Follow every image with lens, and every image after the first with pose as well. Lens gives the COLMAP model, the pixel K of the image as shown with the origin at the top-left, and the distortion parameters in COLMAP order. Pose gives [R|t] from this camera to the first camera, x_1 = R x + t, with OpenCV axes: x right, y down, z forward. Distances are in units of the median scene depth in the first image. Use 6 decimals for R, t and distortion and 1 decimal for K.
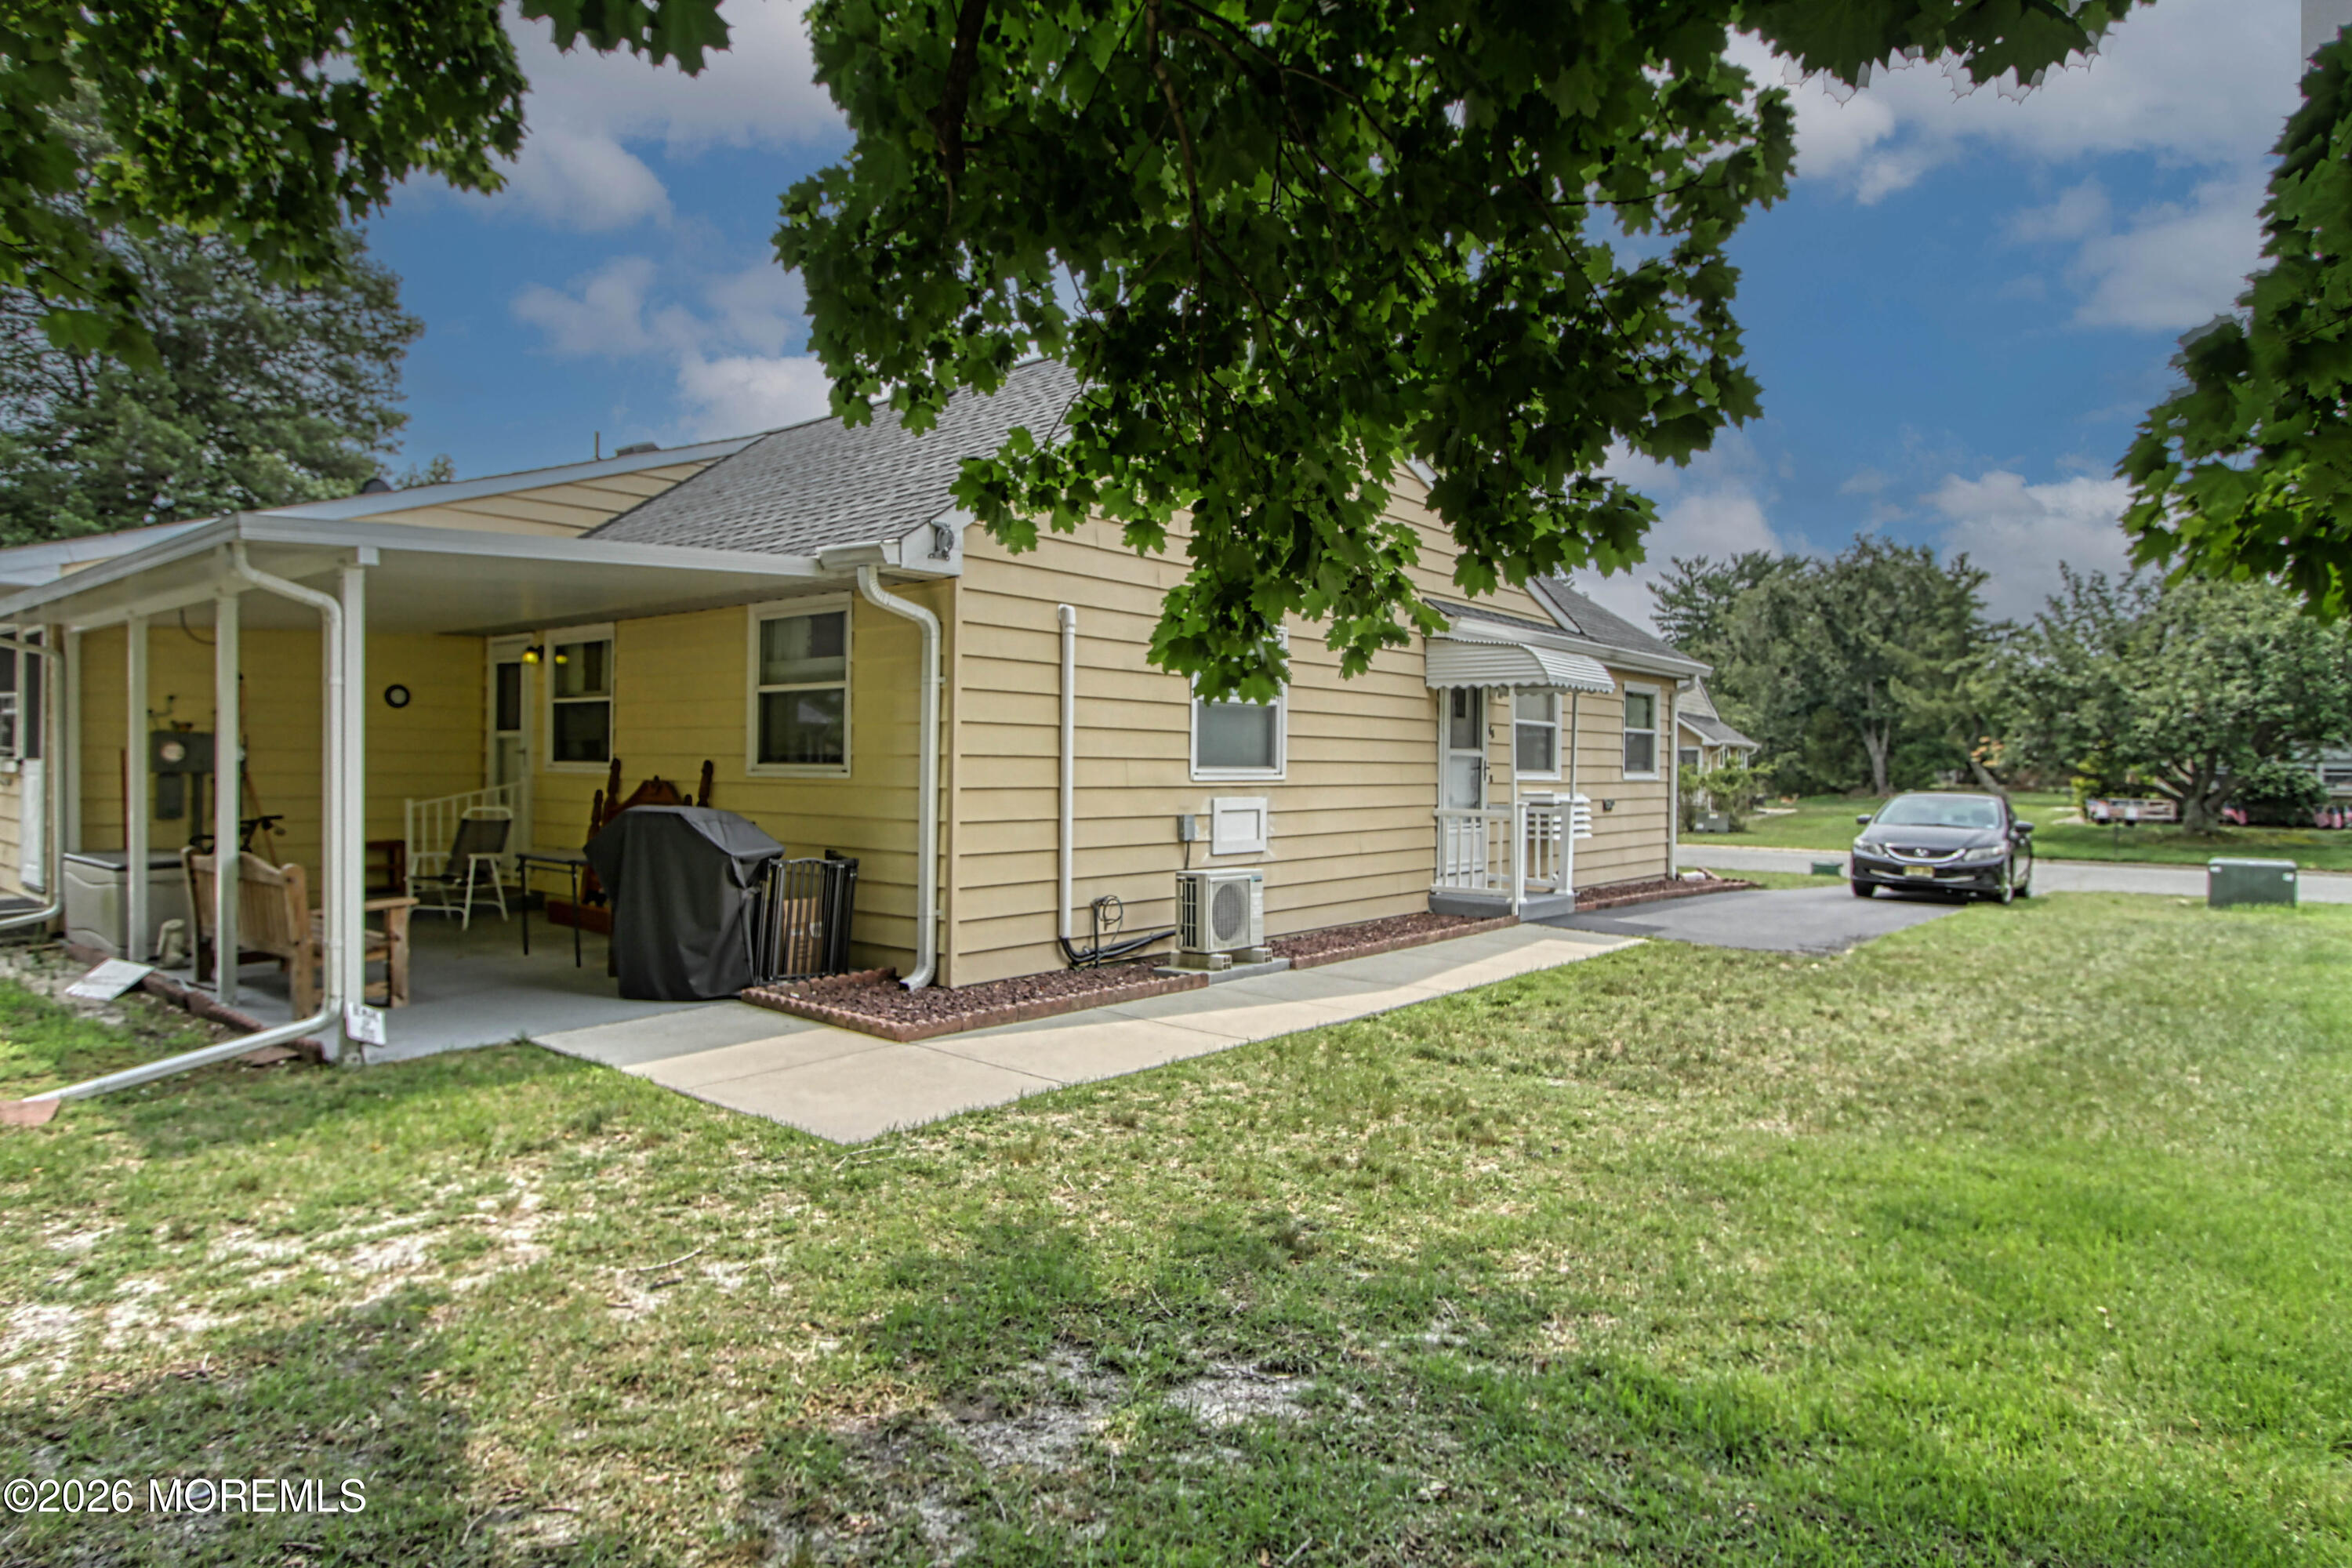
lens RADIAL K [[1317.5, 0, 1176.0], [0, 1317.5, 784.0], [0, 0, 1]] dist [-0.017438, 0.001369]
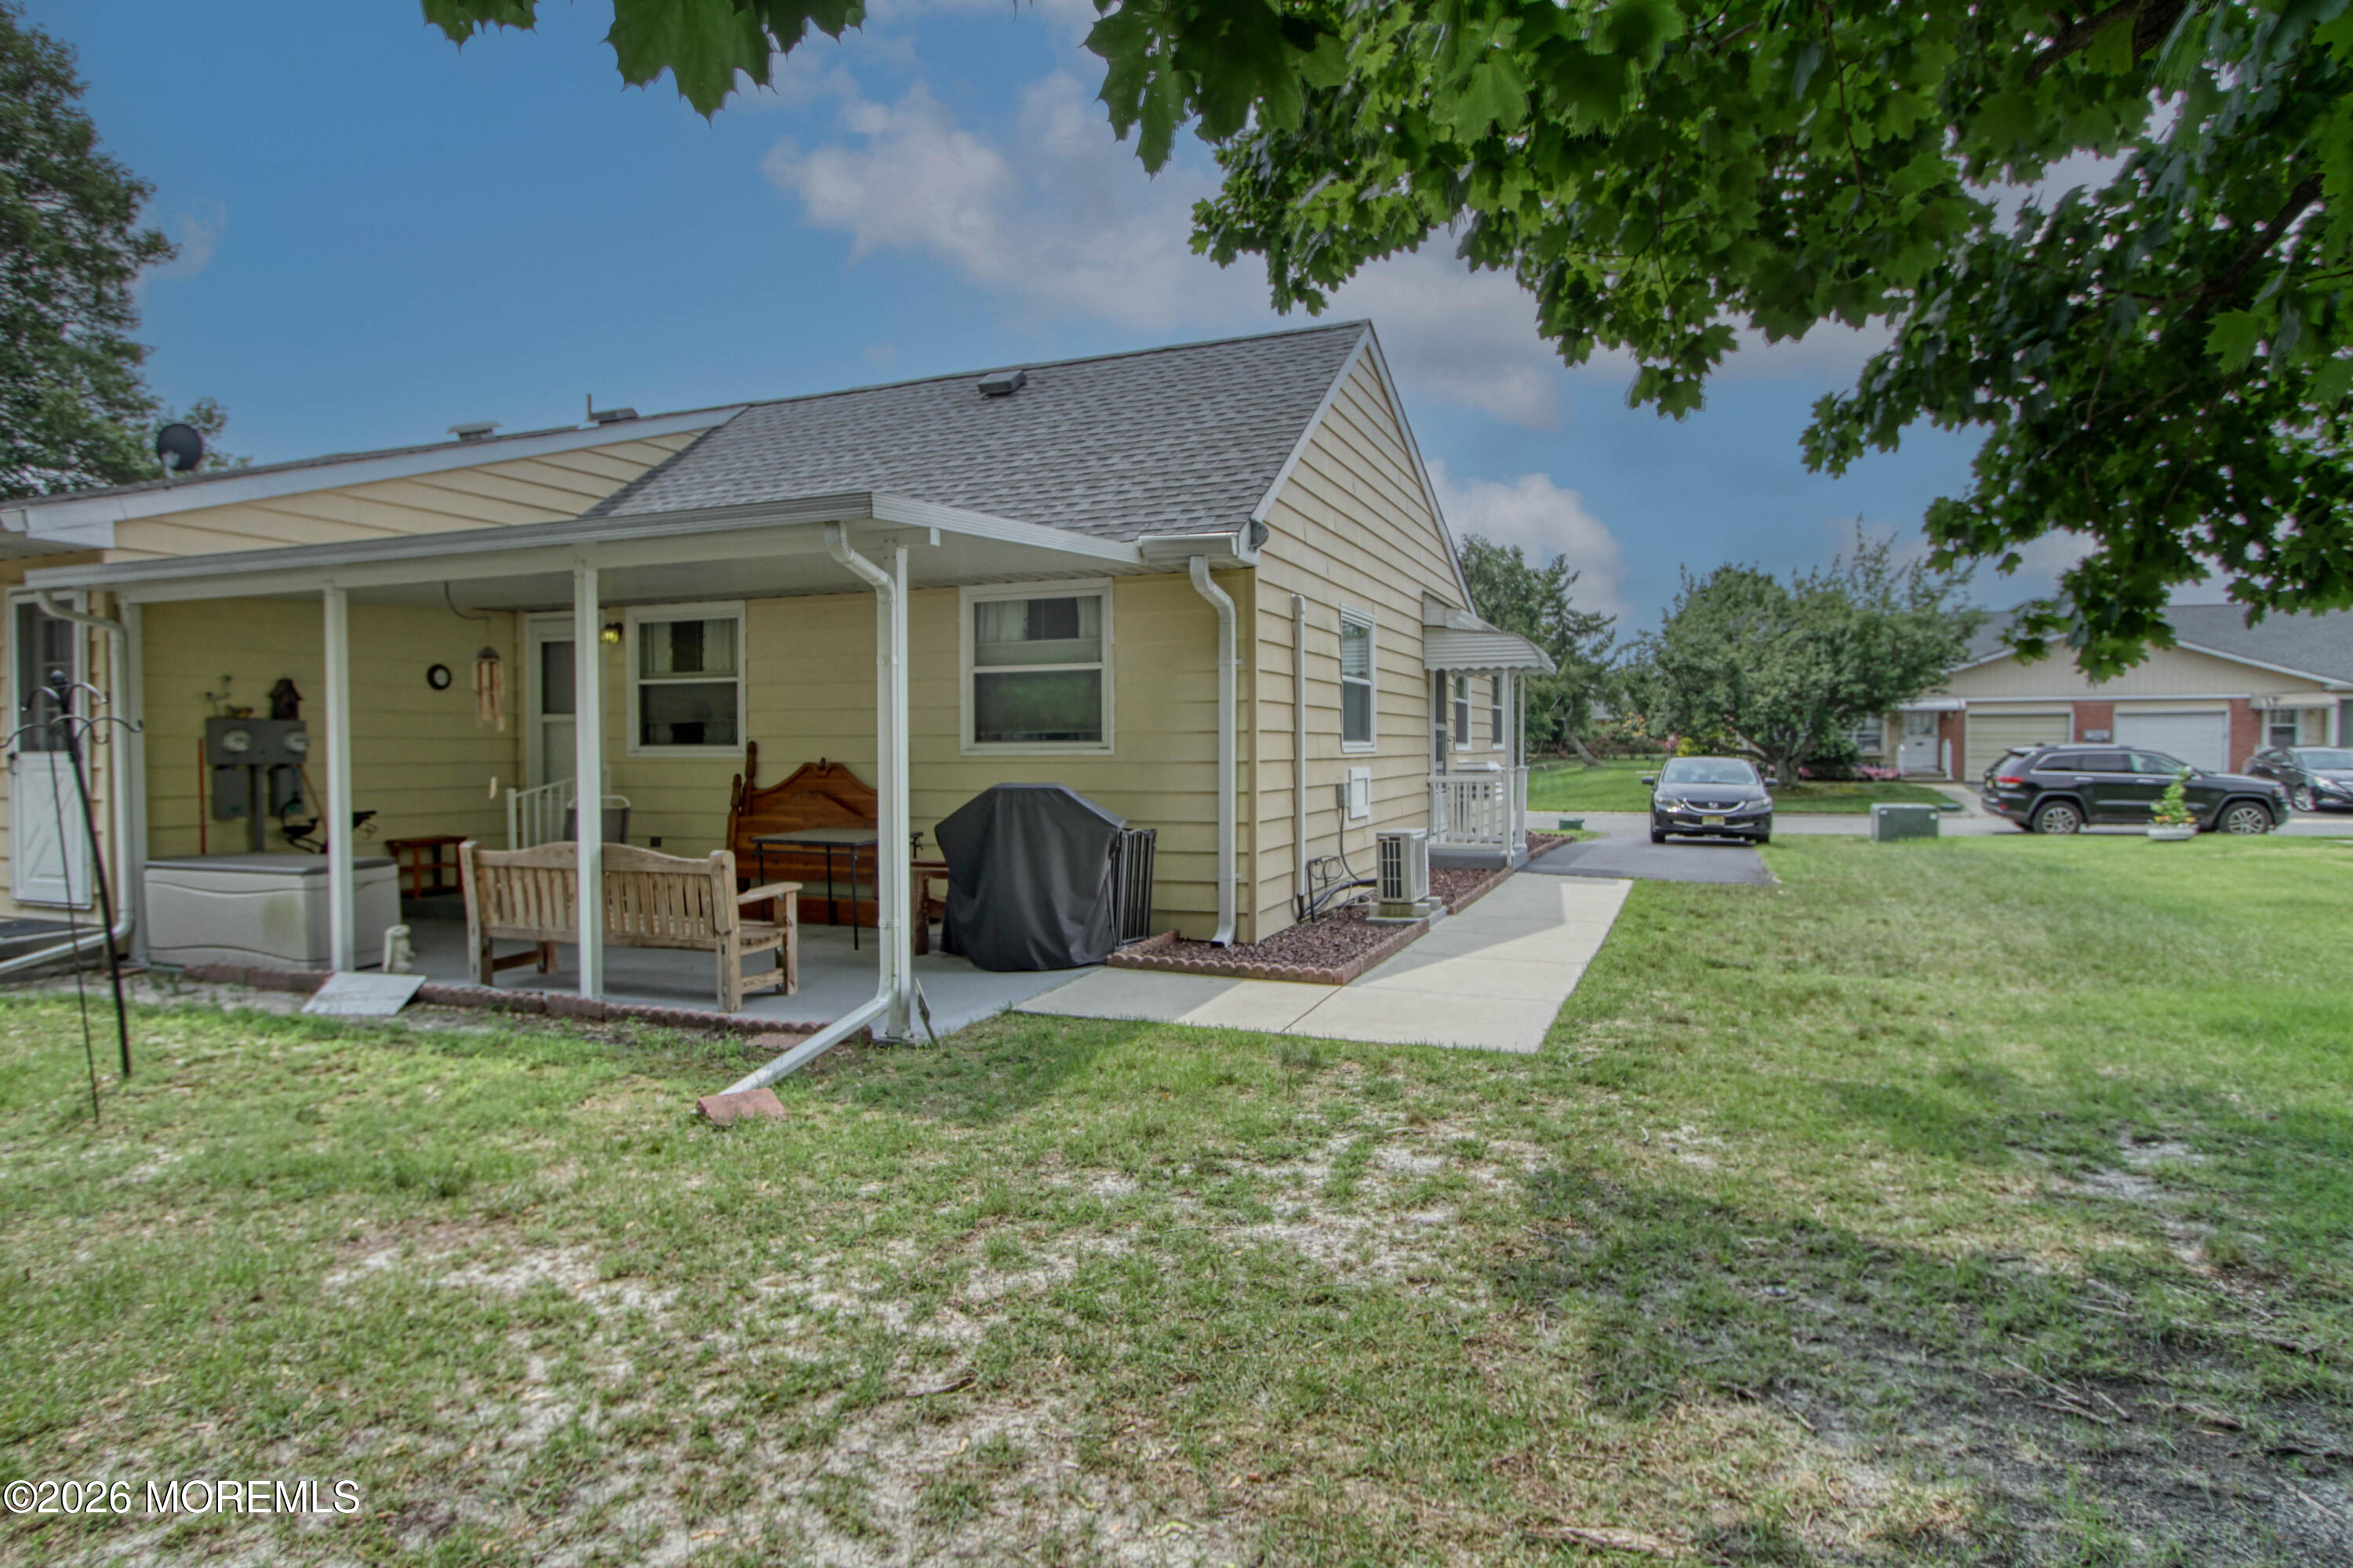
lens RADIAL K [[1300.8, 0, 1176.5], [0, 1300.8, 784.0], [0, 0, 1]] dist [-0.014868, 0.000879]
pose [[0.953154, -0.024621, 0.301482, -0.428227], [0.020124, 0.999635, 0.018013, 0.001016], [-0.301815, -0.011102, 0.953302, -0.010566]]
